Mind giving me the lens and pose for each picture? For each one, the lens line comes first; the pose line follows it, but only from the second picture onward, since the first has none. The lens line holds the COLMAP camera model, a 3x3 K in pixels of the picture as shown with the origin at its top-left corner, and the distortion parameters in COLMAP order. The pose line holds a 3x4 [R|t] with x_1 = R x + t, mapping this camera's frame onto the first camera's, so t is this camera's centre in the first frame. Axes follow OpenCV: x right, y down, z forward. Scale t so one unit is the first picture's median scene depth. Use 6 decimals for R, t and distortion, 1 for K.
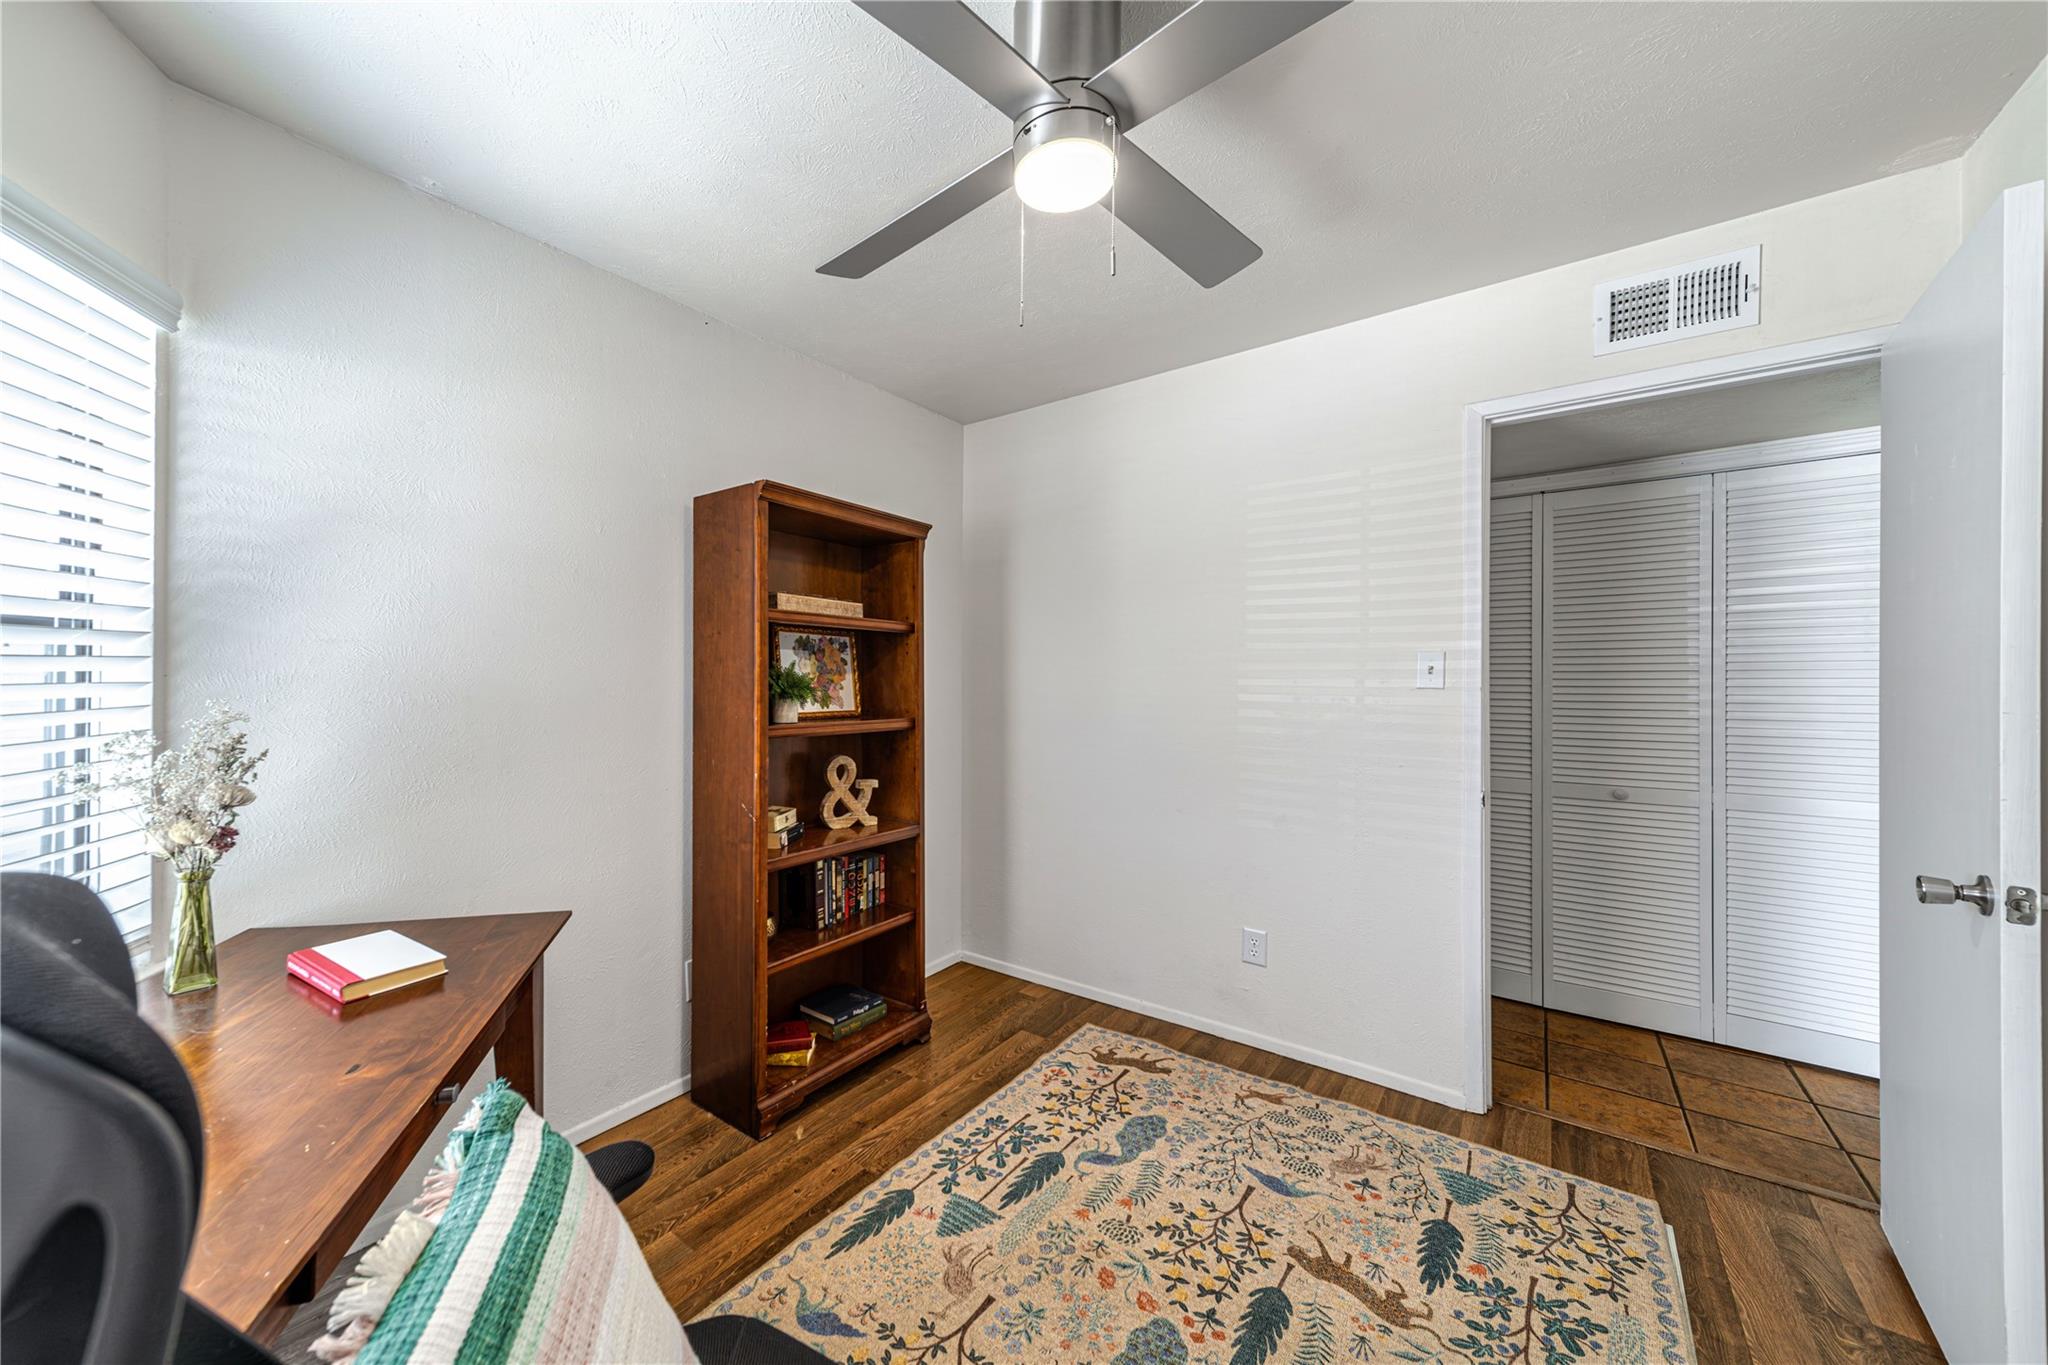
lens RADIAL K [[646.4, 0, 1024.0], [0, 646.4, 682.5], [0, 0, 1]] dist [0.000740, -0.000021]
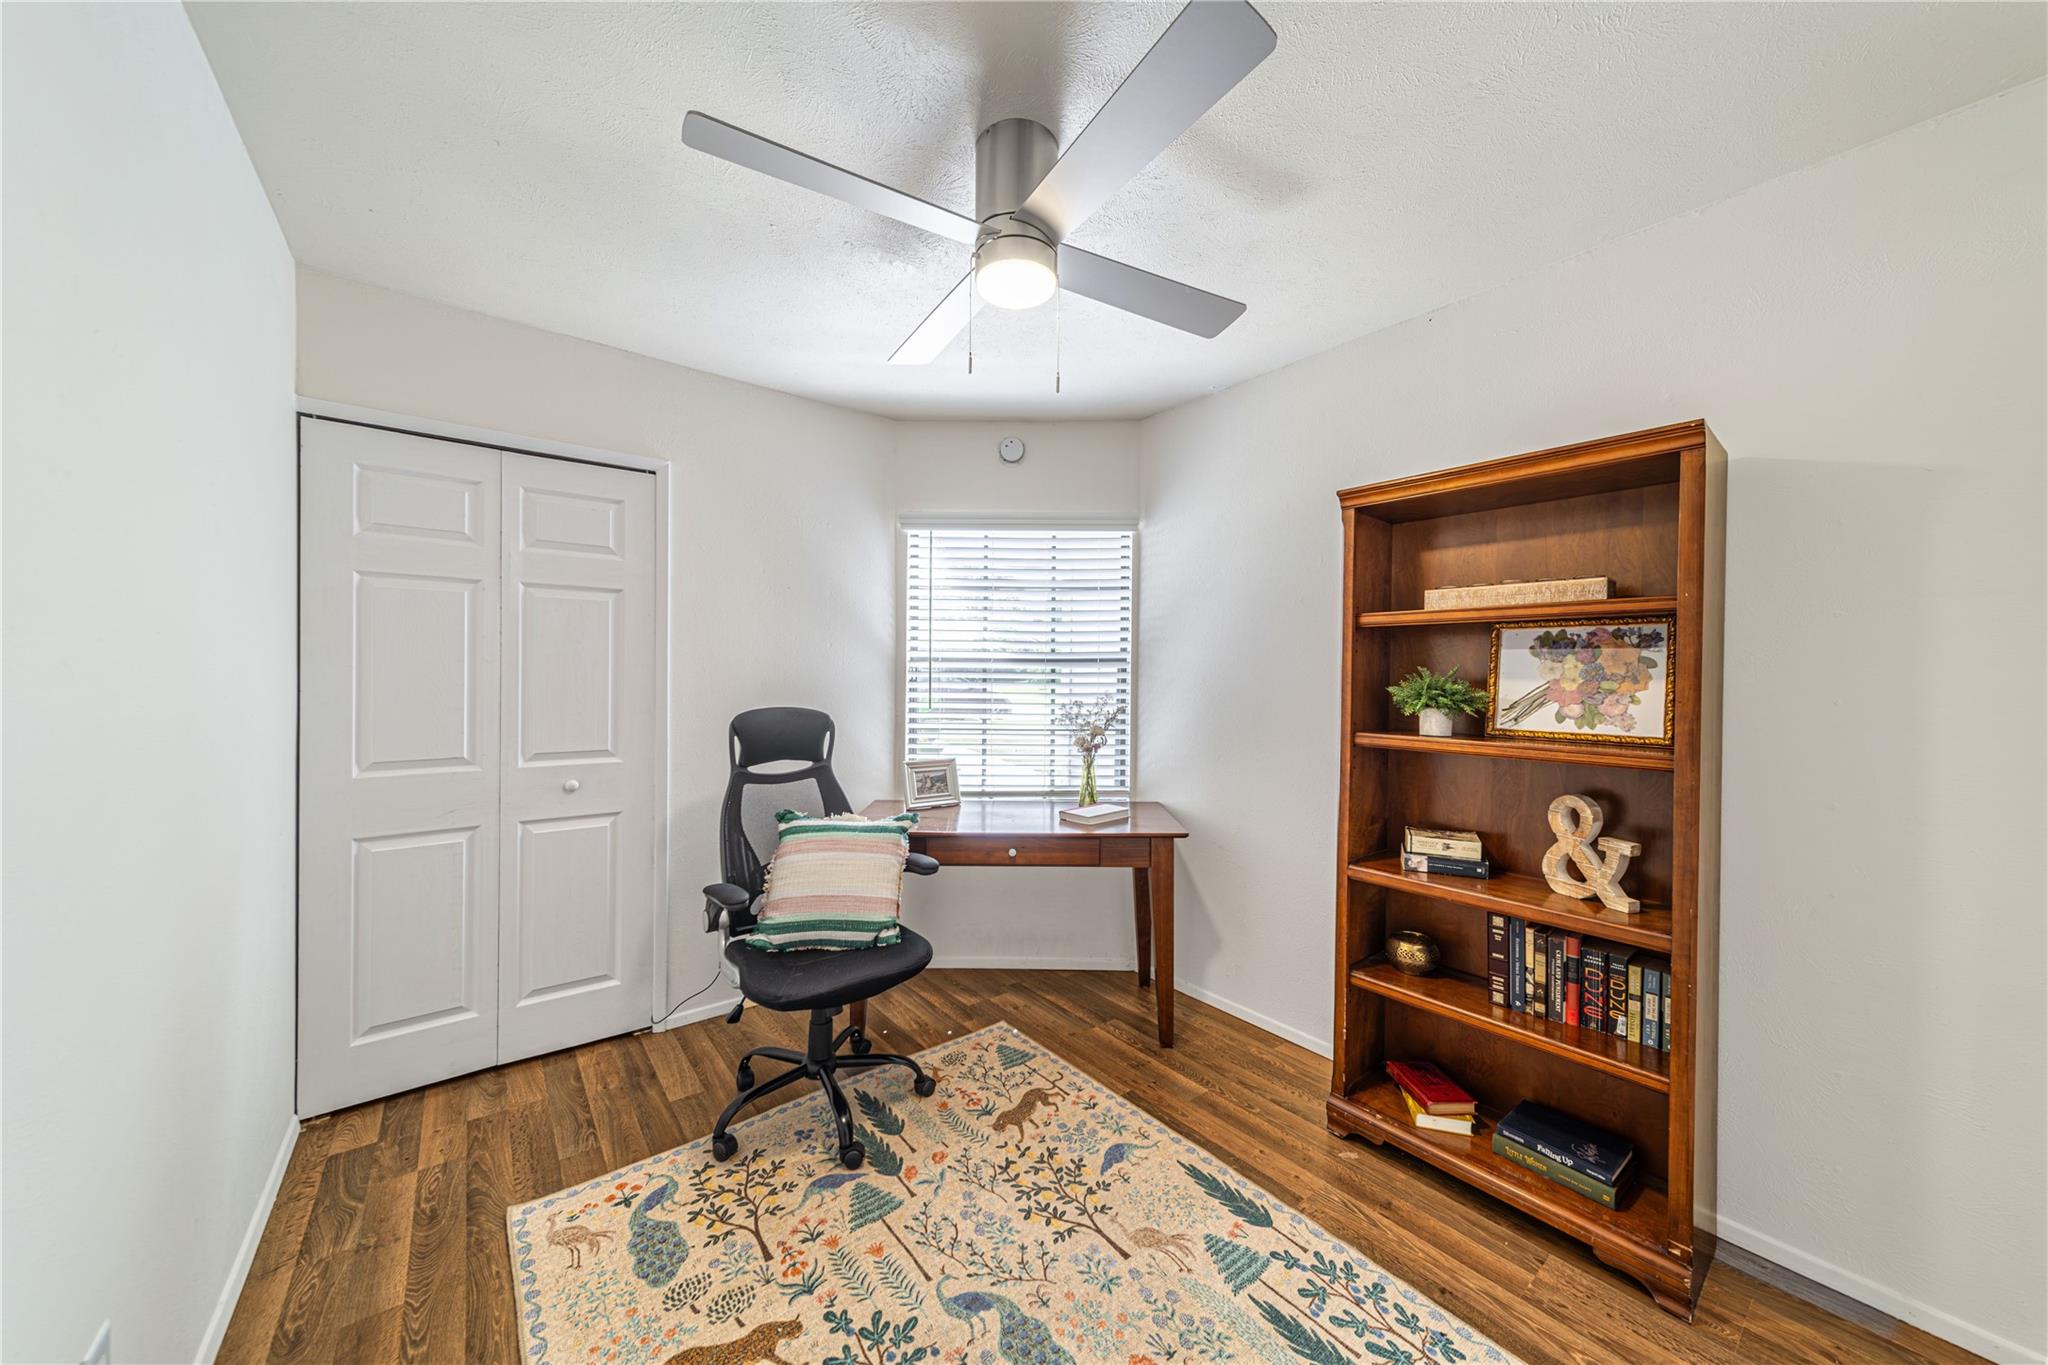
lens RADIAL K [[710.8, 0, 1021.2], [0, 710.8, 673.4], [0, 0, 1]] dist [0.007826, -0.000090]
pose [[-0.209894, -0.004119, -0.977715, 0.764935], [-0.009554, 0.999952, -0.002162, -0.017533], [0.977677, 0.008888, -0.209923, 0.700044]]
